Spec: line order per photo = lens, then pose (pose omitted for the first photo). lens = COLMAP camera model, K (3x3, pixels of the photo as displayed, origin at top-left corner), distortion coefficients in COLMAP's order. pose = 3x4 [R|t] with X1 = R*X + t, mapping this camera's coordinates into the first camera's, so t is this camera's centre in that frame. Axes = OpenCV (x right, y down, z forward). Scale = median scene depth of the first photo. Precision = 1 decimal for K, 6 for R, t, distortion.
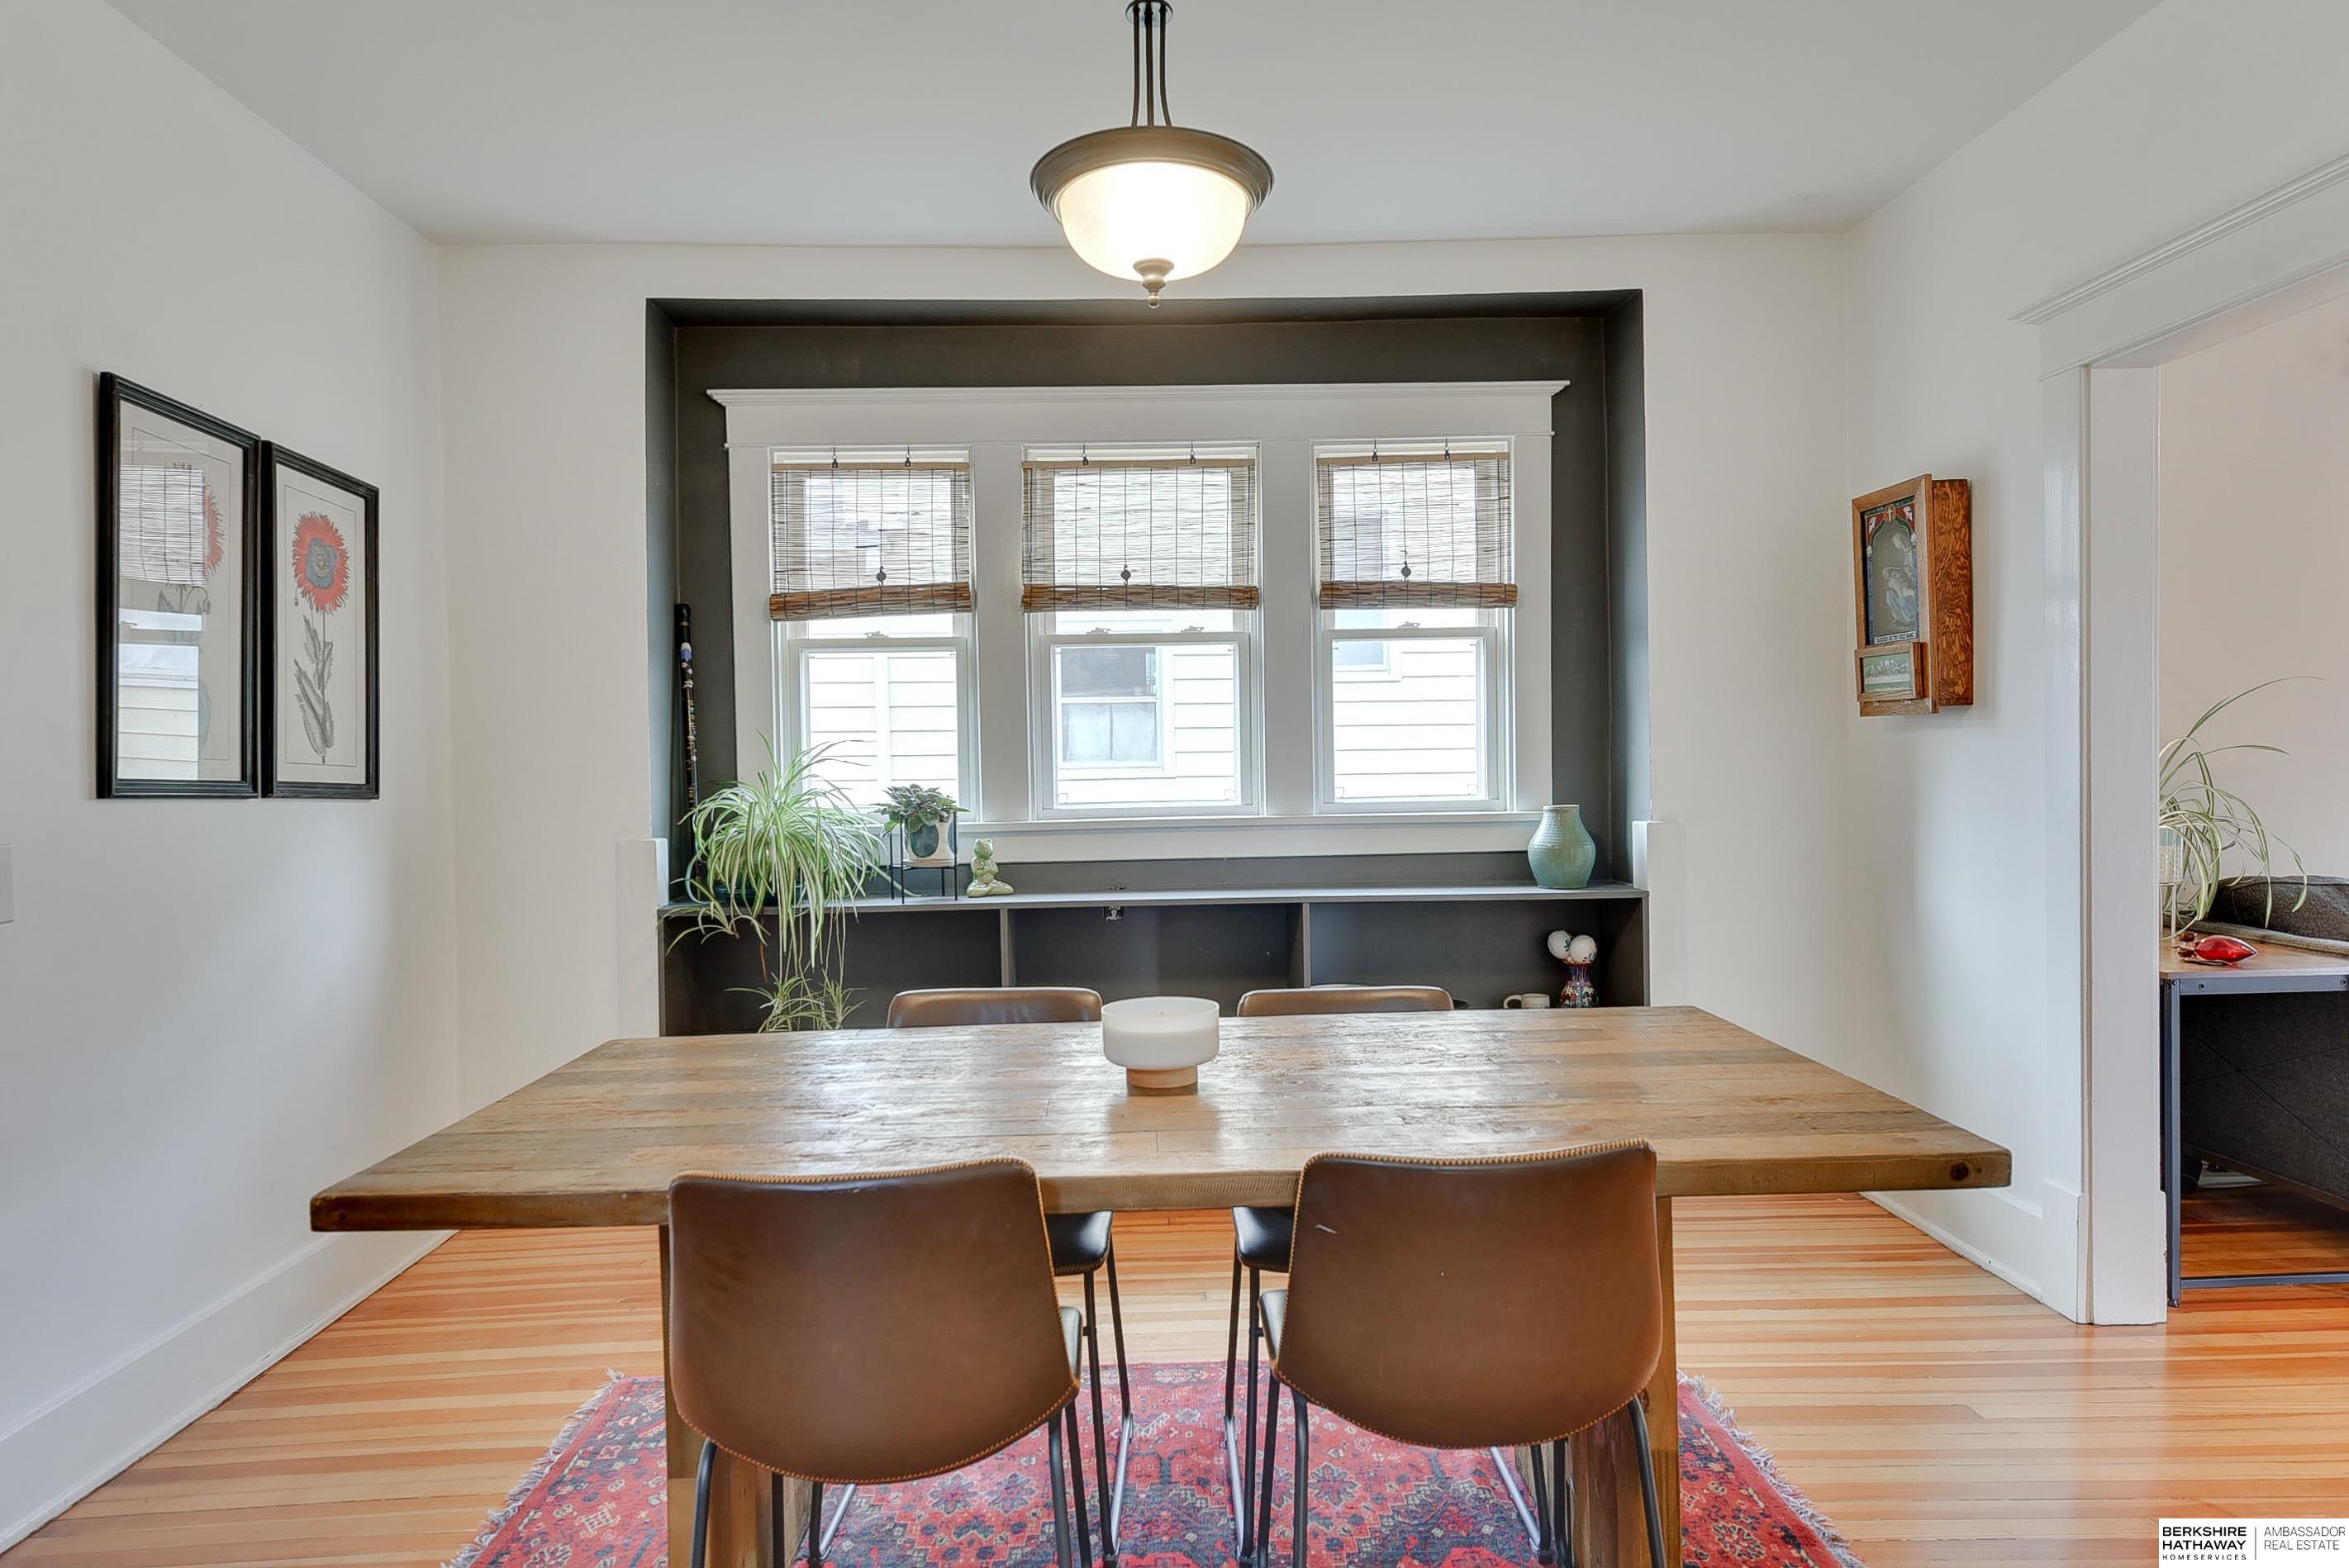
lens RADIAL K [[1389.8, 0, 1156.4], [0, 1389.8, 791.8], [0, 0, 1]] dist [-0.007990, -0.004358]
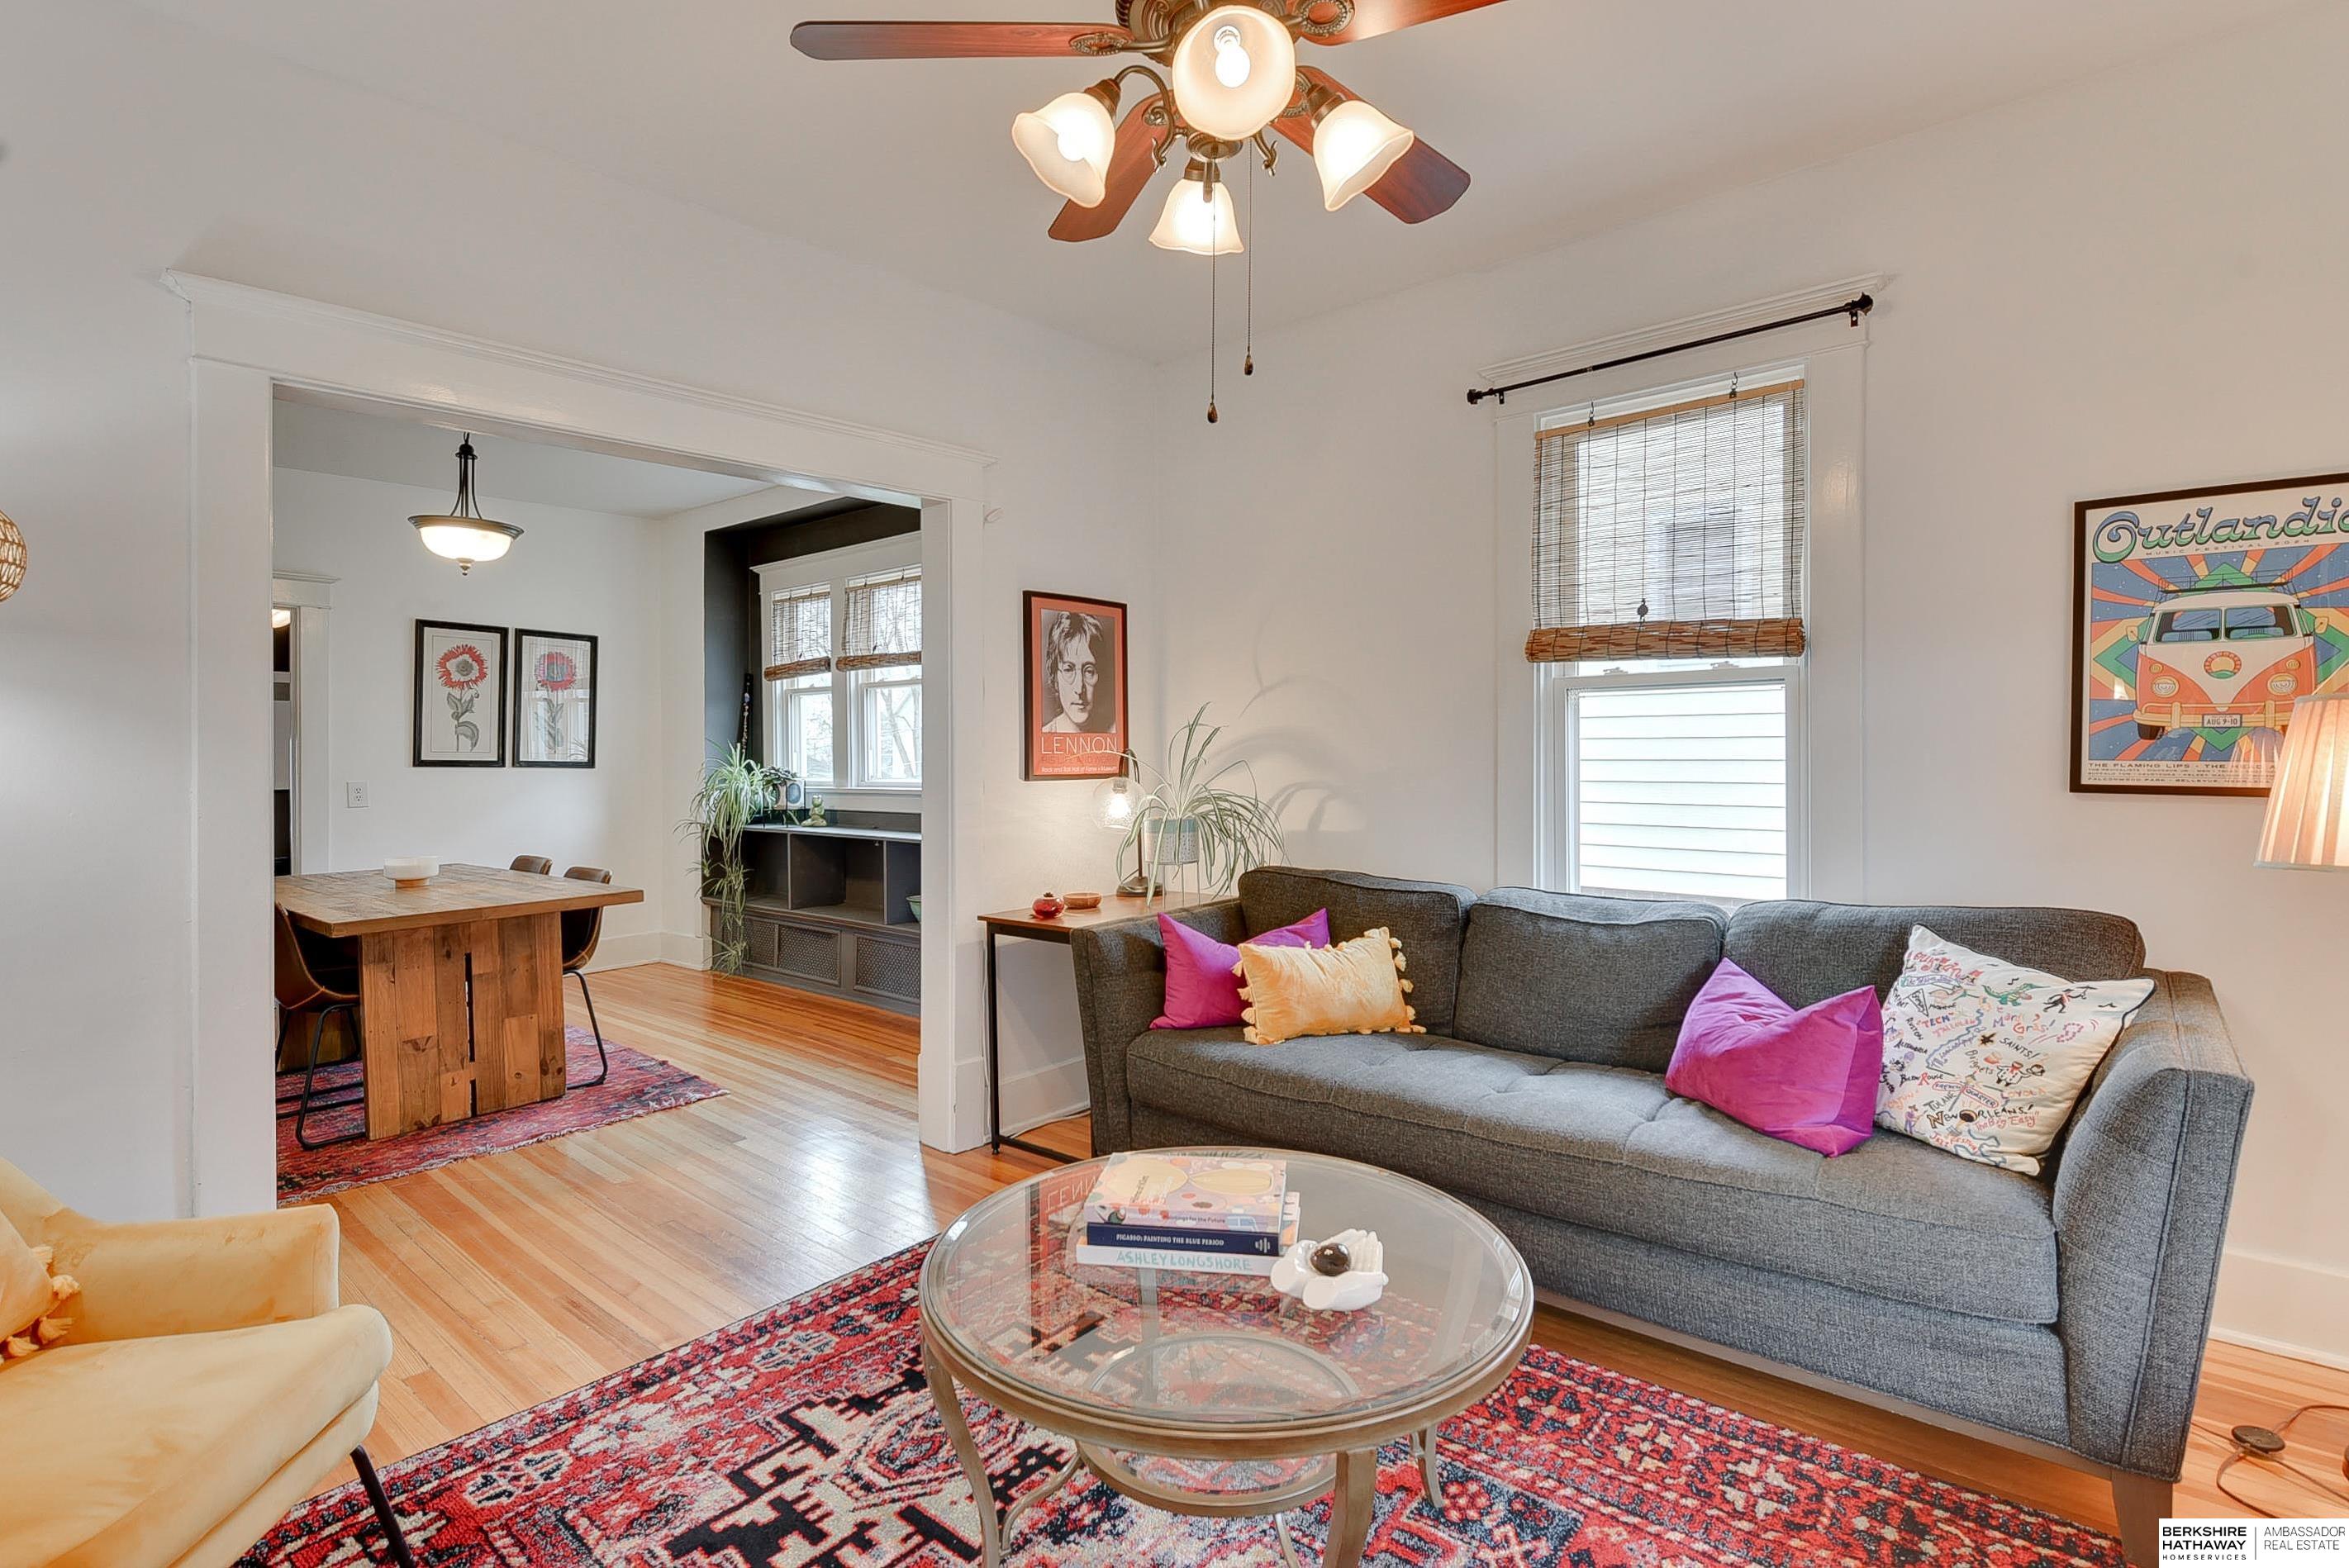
lens RADIAL K [[1163.2, 0, 1163.7], [0, 1163.2, 759.2], [0, 0, 1]] dist [0.003675, -0.001397]
pose [[0.723118, 0.016759, -0.690521, 1.345454], [-0.016394, 0.999840, 0.007097, -0.035677], [0.690530, 0.006188, 0.723277, 0.209133]]
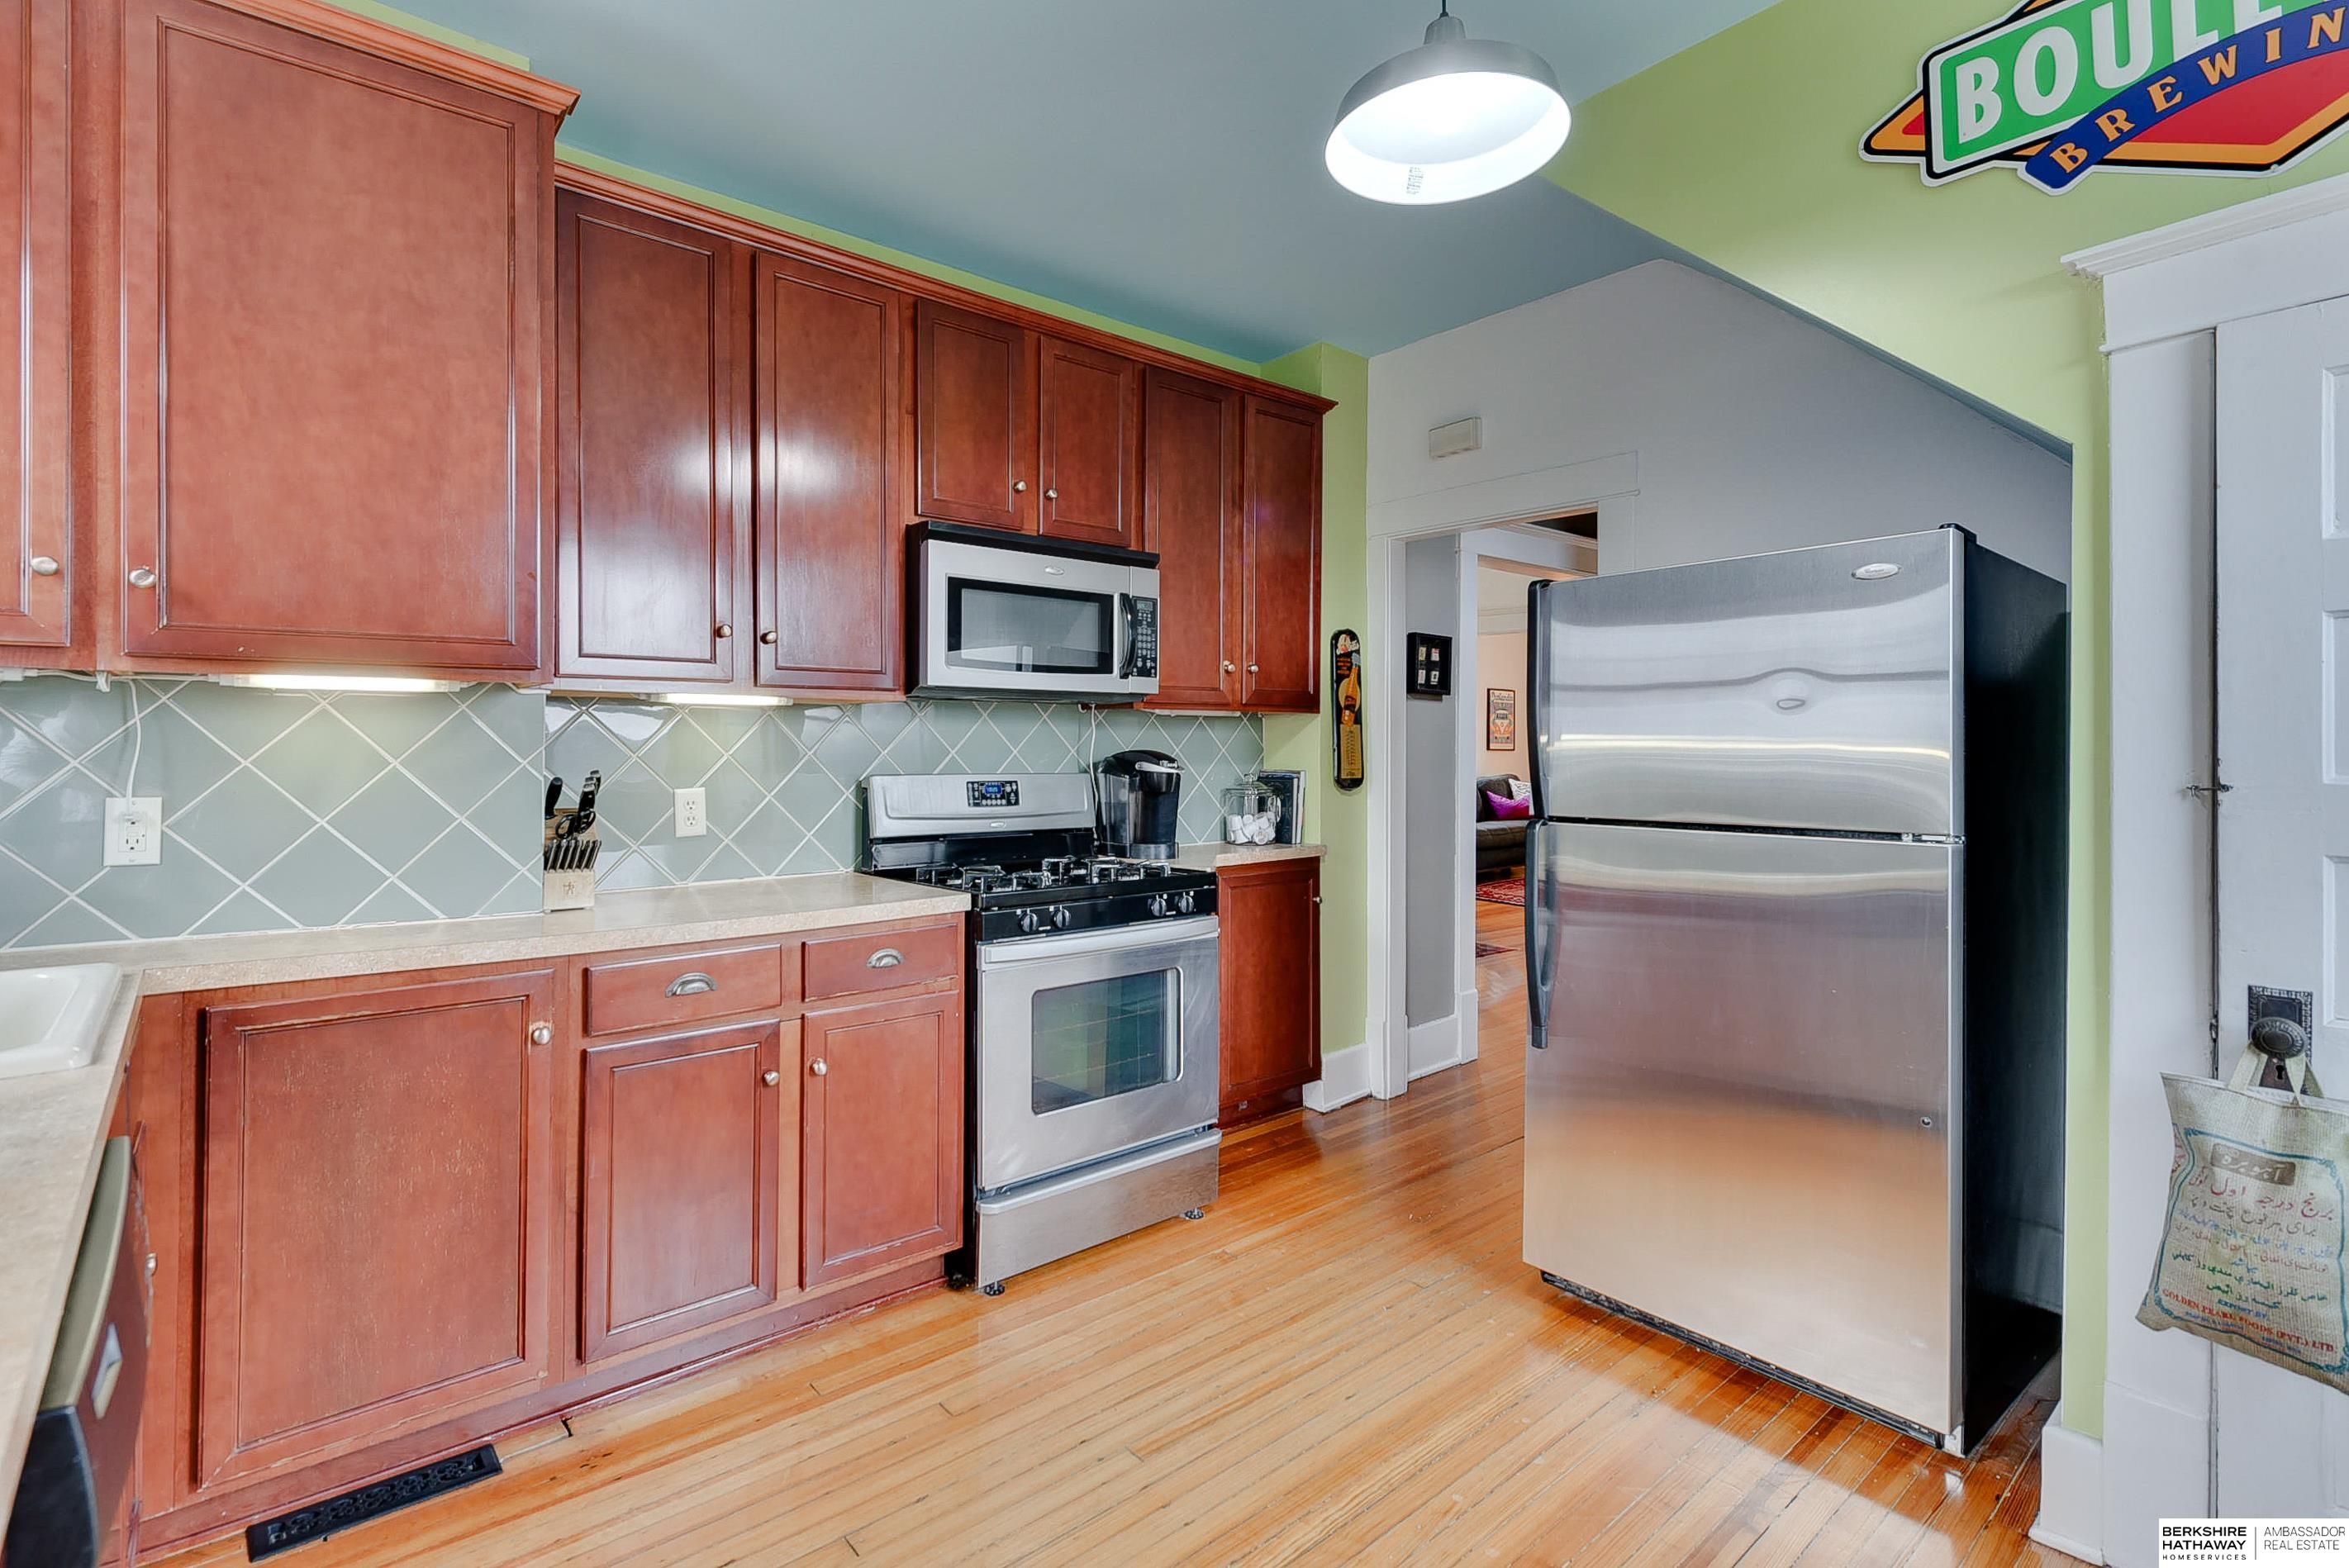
lens RADIAL K [[1131.4, 0, 1146.3], [0, 1131.4, 740.1], [0, 0, 1]] dist [0.004266, -0.001622]
pose [[0.784226, 0.018616, 0.620196, -1.396546], [-0.009120, 0.999788, -0.018478, 0.018138], [-0.620408, 0.008834, 0.784229, -0.781834]]
